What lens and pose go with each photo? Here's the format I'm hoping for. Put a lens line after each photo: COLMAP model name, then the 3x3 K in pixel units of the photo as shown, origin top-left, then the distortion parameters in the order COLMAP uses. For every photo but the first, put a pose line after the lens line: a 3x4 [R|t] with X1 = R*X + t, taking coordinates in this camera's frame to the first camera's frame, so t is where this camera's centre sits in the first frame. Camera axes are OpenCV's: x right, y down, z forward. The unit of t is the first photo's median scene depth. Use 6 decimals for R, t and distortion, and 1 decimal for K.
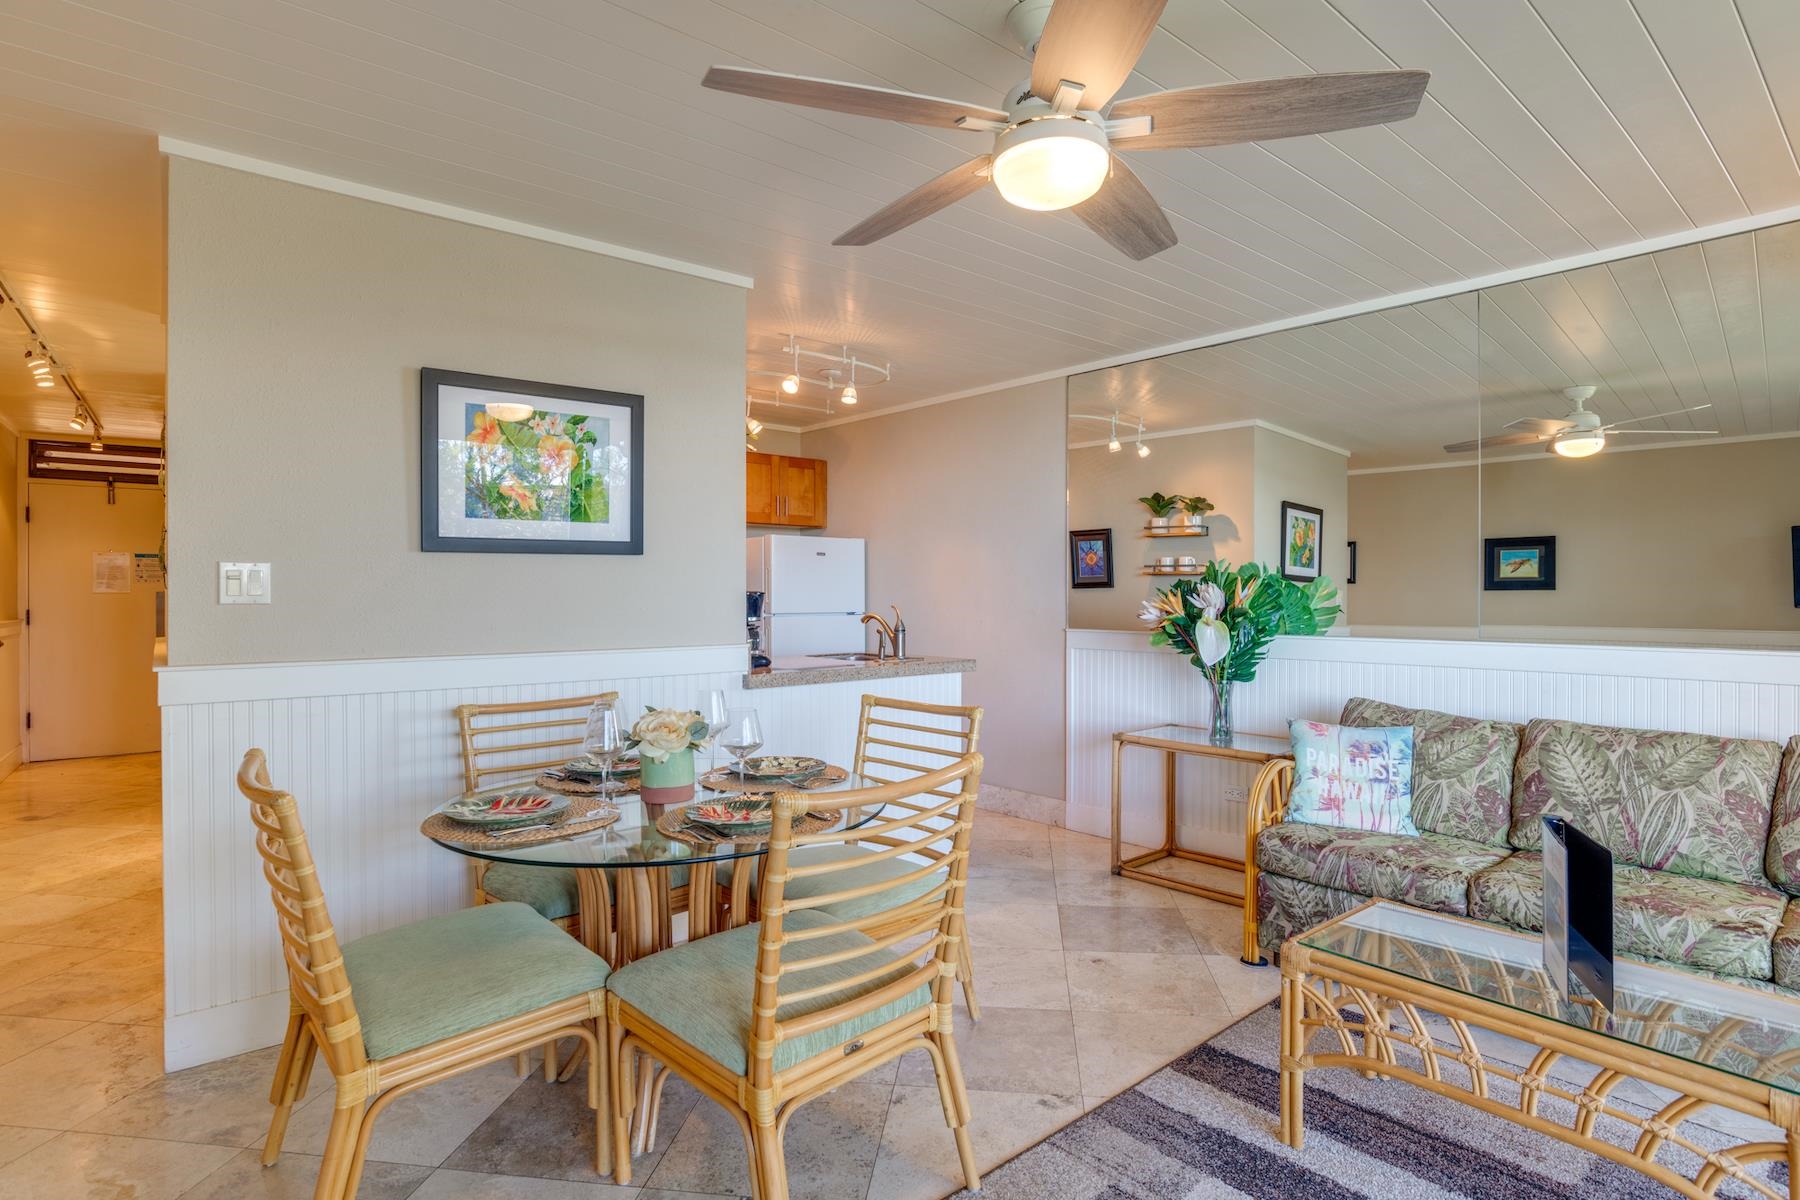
lens RADIAL K [[915.9, 0, 904.1], [0, 915.9, 595.0], [0, 0, 1]] dist [-0.059862, 0.026595]
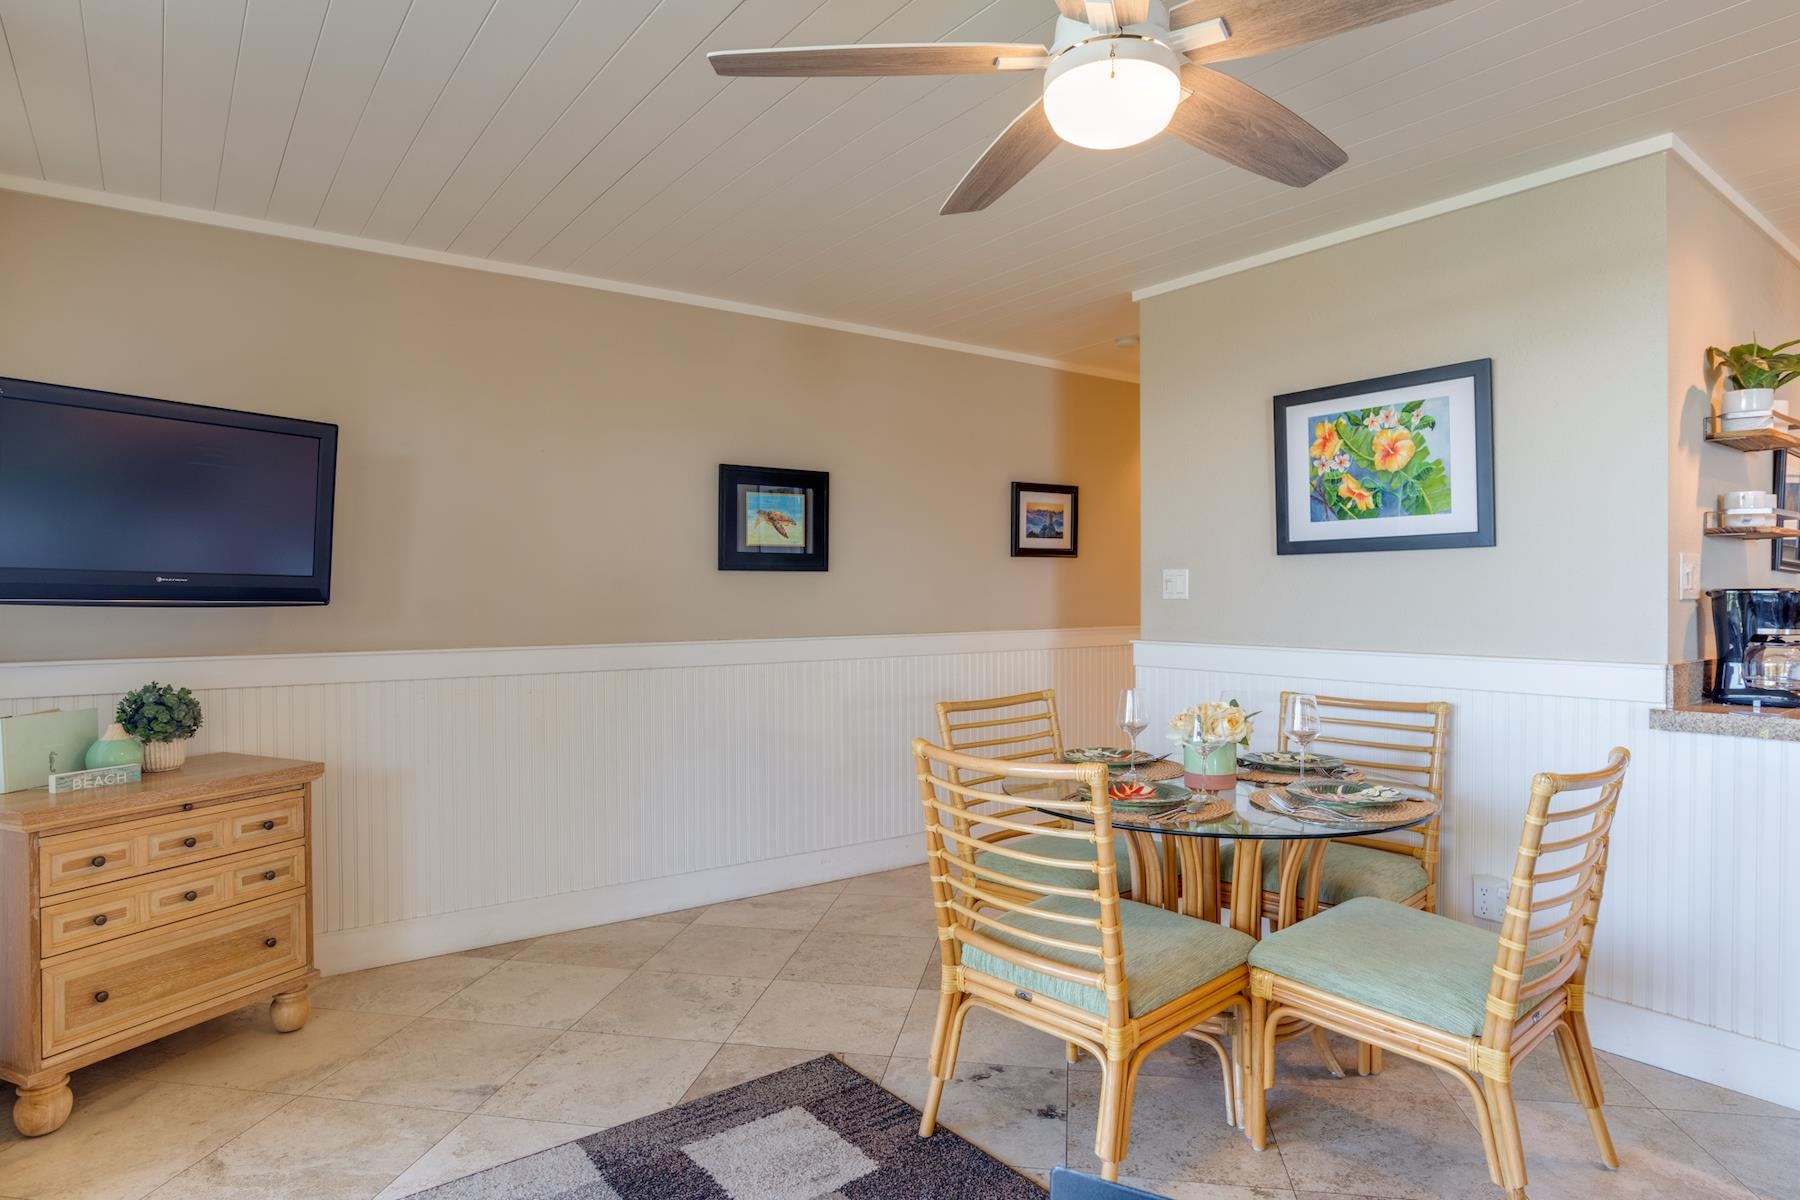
lens RADIAL K [[915.9, 0, 904.1], [0, 915.9, 595.0], [0, 0, 1]] dist [-0.059862, 0.026595]
pose [[-0.001806, 0.001879, -0.999997, 0.484169], [-0.005946, 0.999981, 0.001890, 0.002523], [0.999981, 0.005950, -0.001795, 0.406071]]
